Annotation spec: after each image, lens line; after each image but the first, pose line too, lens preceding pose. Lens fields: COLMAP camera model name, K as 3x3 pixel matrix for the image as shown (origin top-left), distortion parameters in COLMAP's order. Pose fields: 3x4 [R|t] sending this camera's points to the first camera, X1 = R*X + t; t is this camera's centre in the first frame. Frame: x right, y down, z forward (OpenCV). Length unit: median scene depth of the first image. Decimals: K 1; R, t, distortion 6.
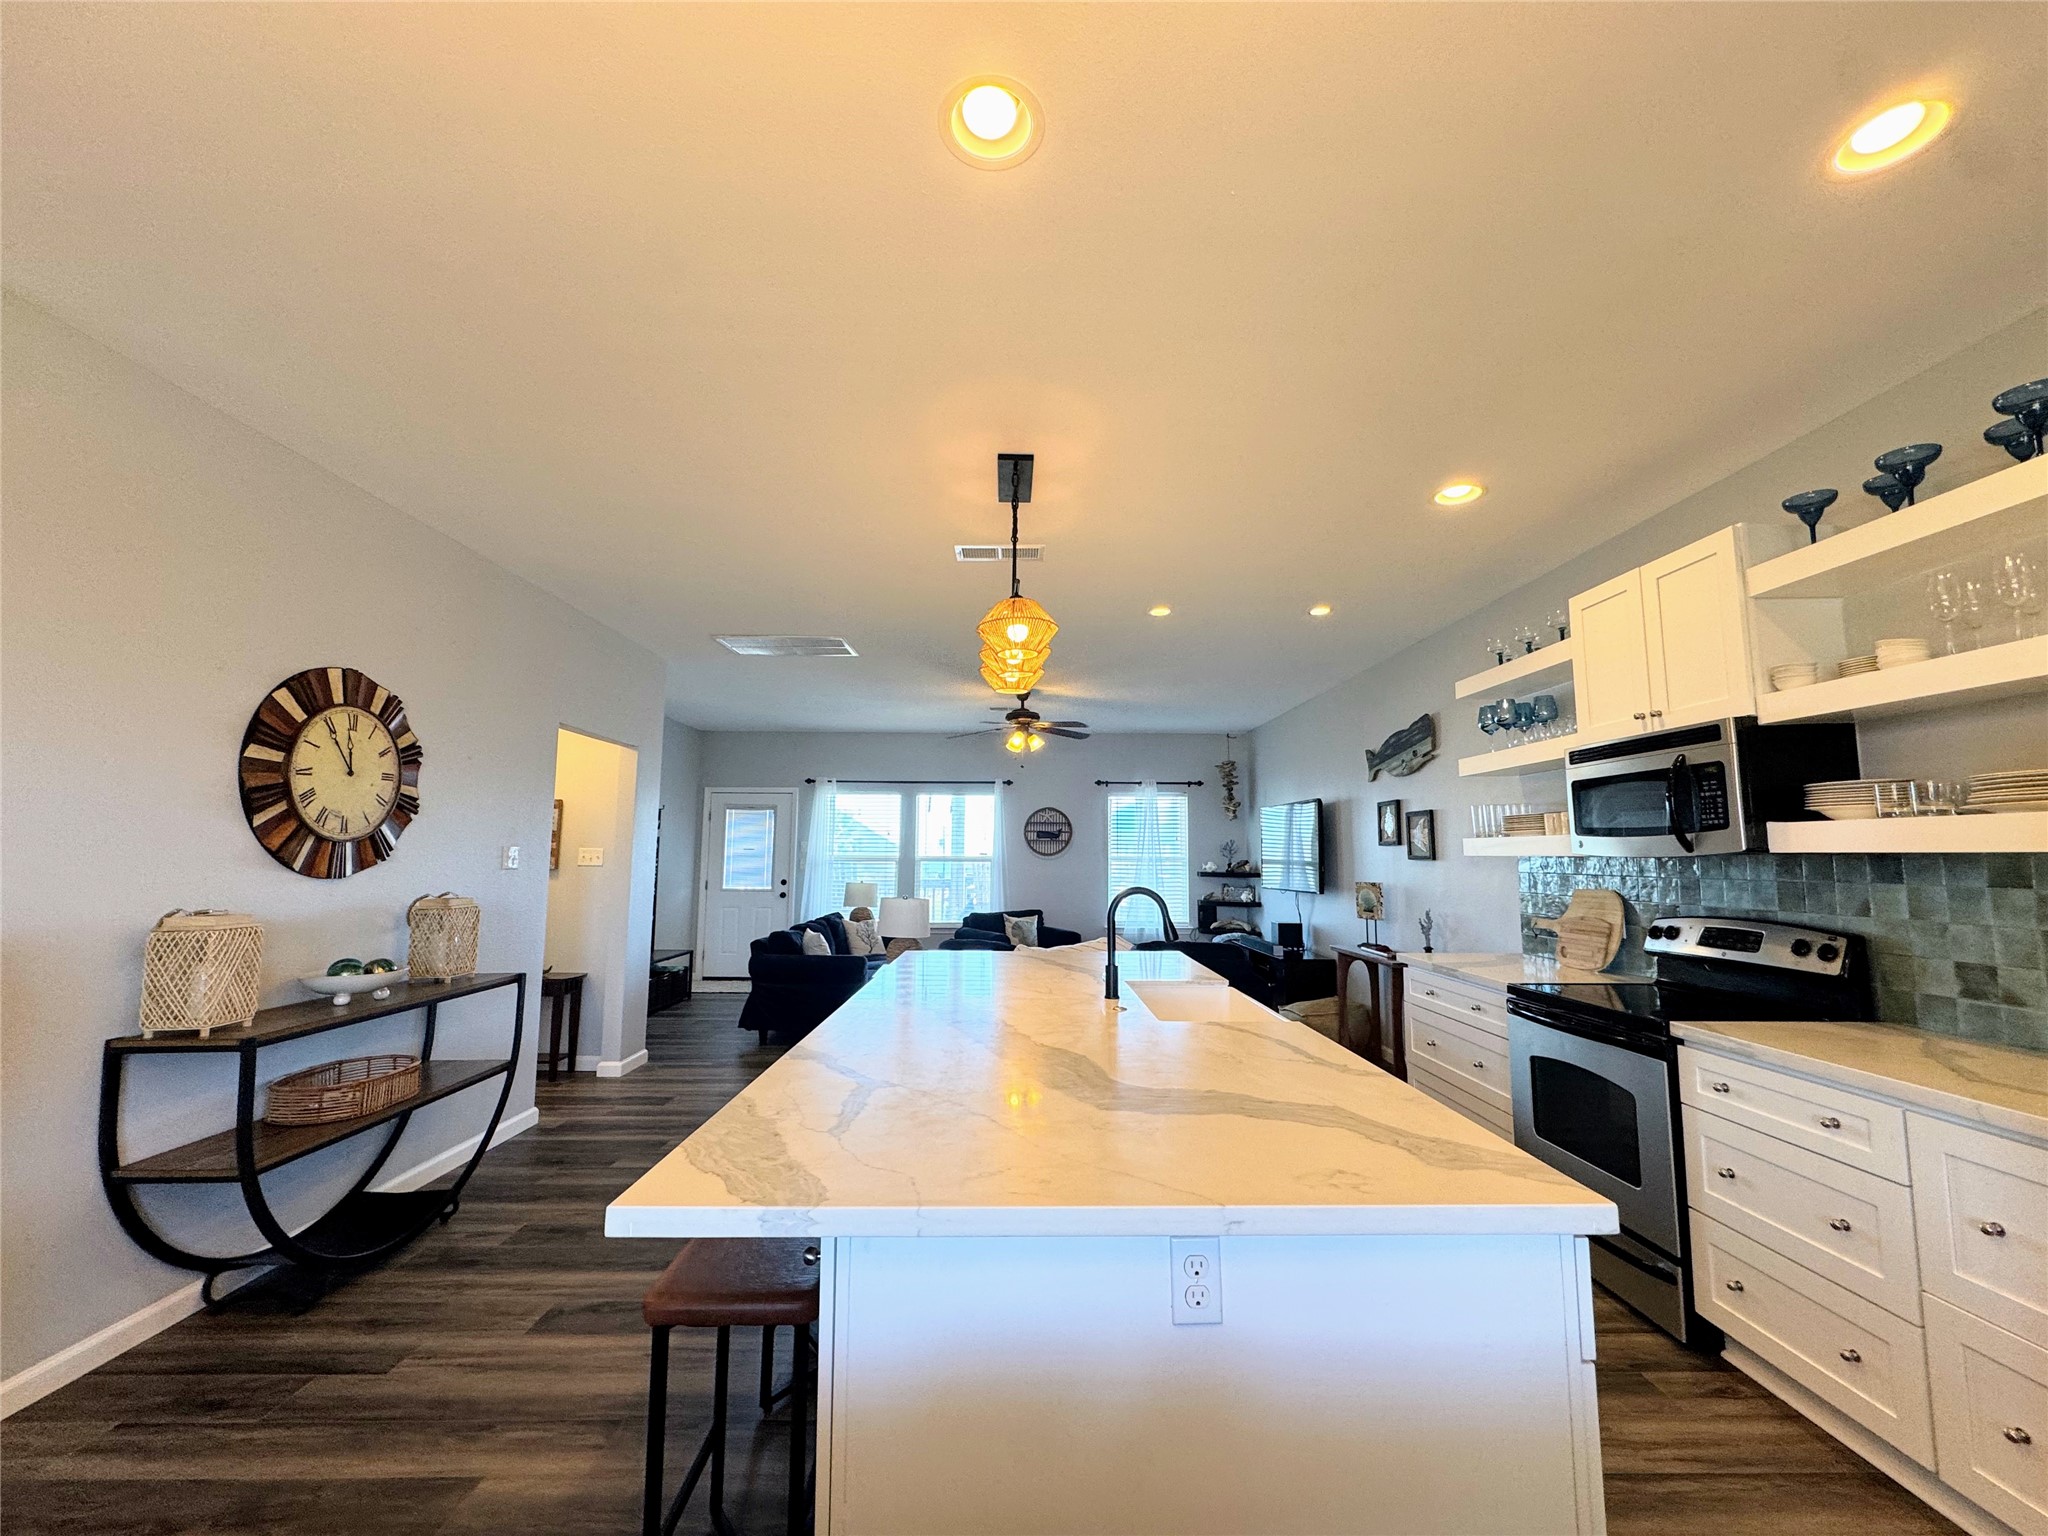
lens RADIAL K [[814.9, 0, 1025.3], [0, 814.9, 763.4], [0, 0, 1]] dist [-0.003700, -0.000288]
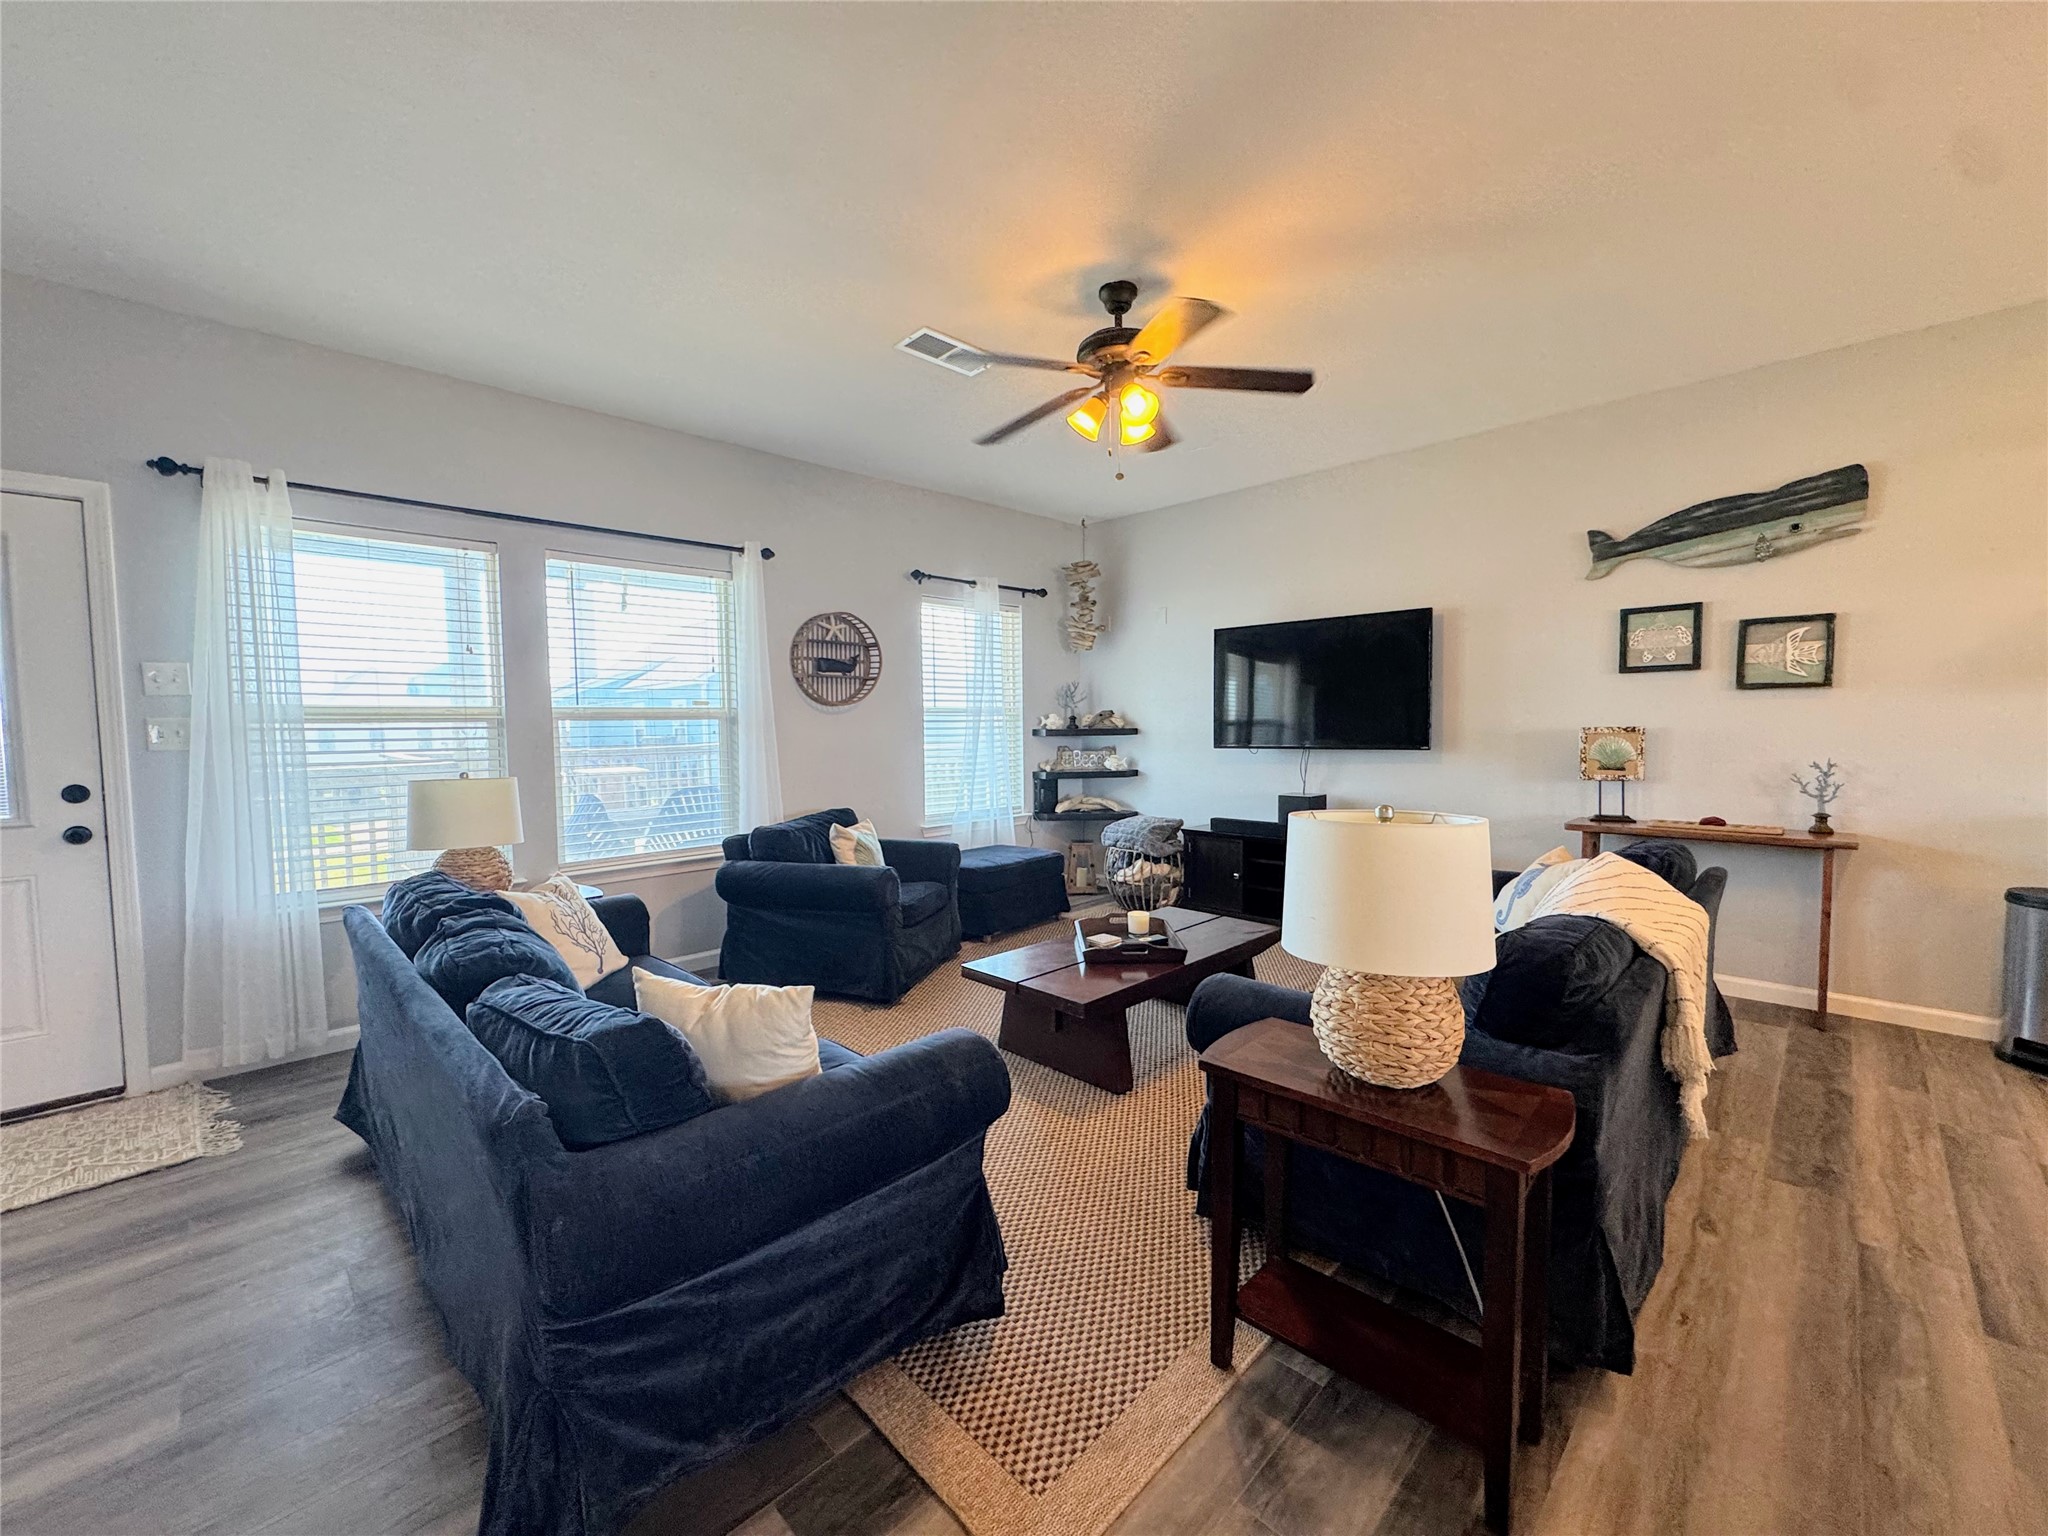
lens RADIAL K [[814.9, 0, 1029.8], [0, 814.9, 765.2], [0, 0, 1]] dist [-0.003700, -0.000288]
pose [[0.717780, -0.052515, 0.694287, -0.250597], [-0.059810, 0.988815, 0.136628, 0.072596], [-0.693696, -0.139594, 0.706611, 0.540640]]
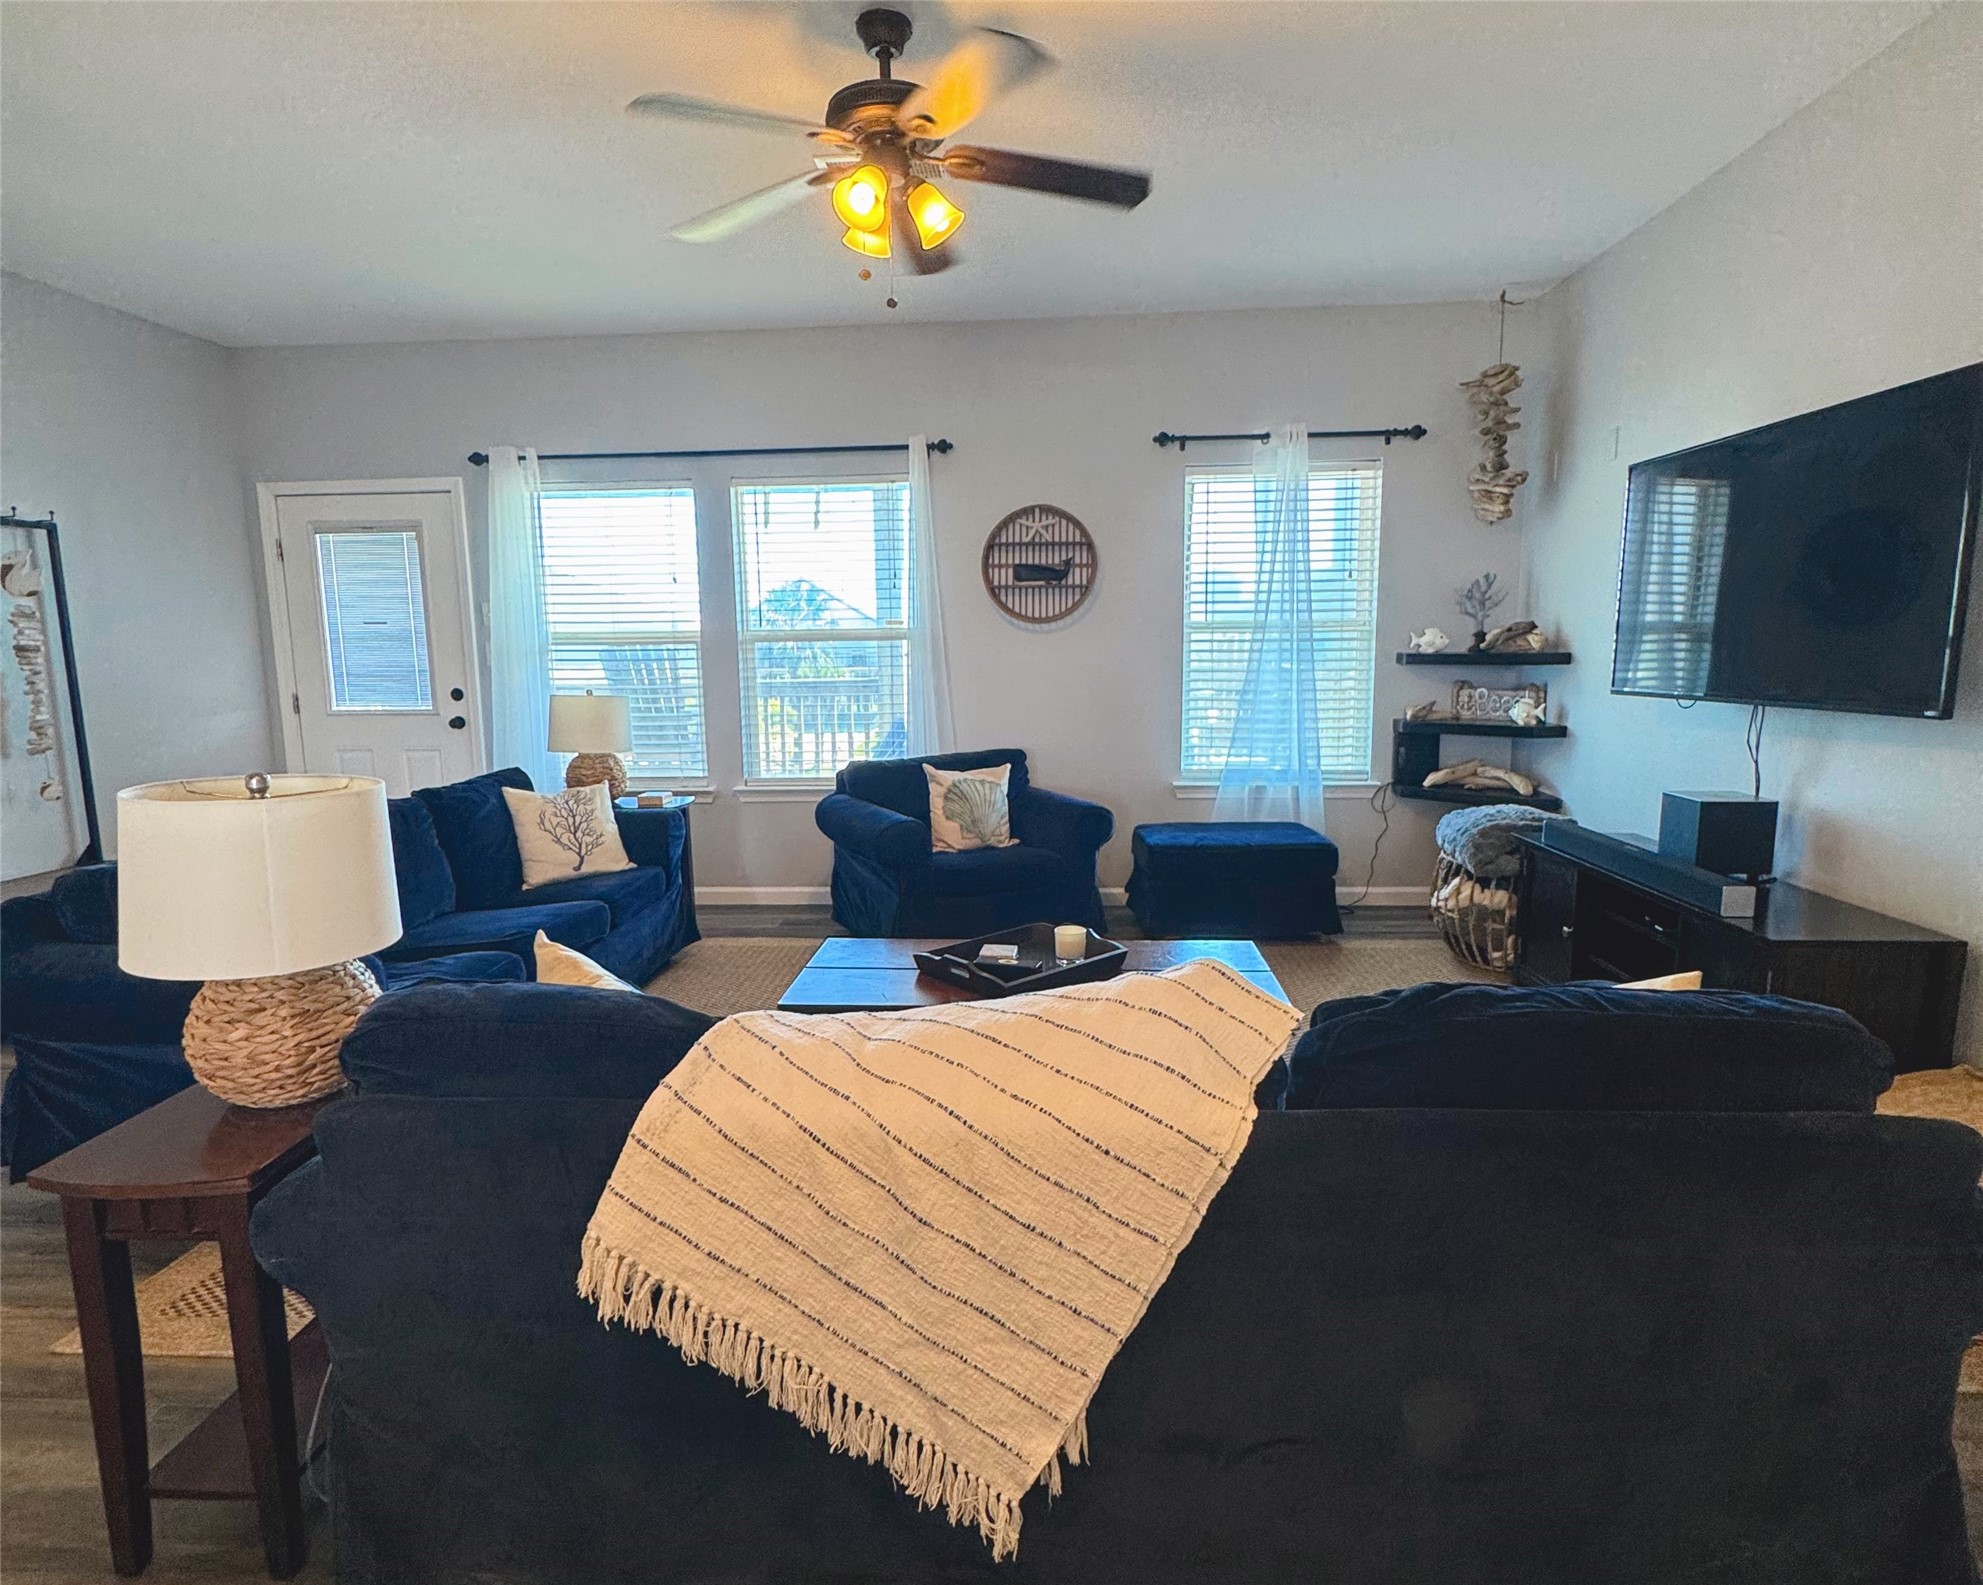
lens RADIAL K [[1053.4, 0, 992.4], [0, 1053.4, 793.7], [0, 0, 1]] dist [-0.006082, -0.000071]
pose [[0.996465, -0.008403, -0.083587, 0.048384], [0.029183, 0.967647, 0.250615, 0.061572], [0.078777, -0.252168, 0.964472, 0.446797]]
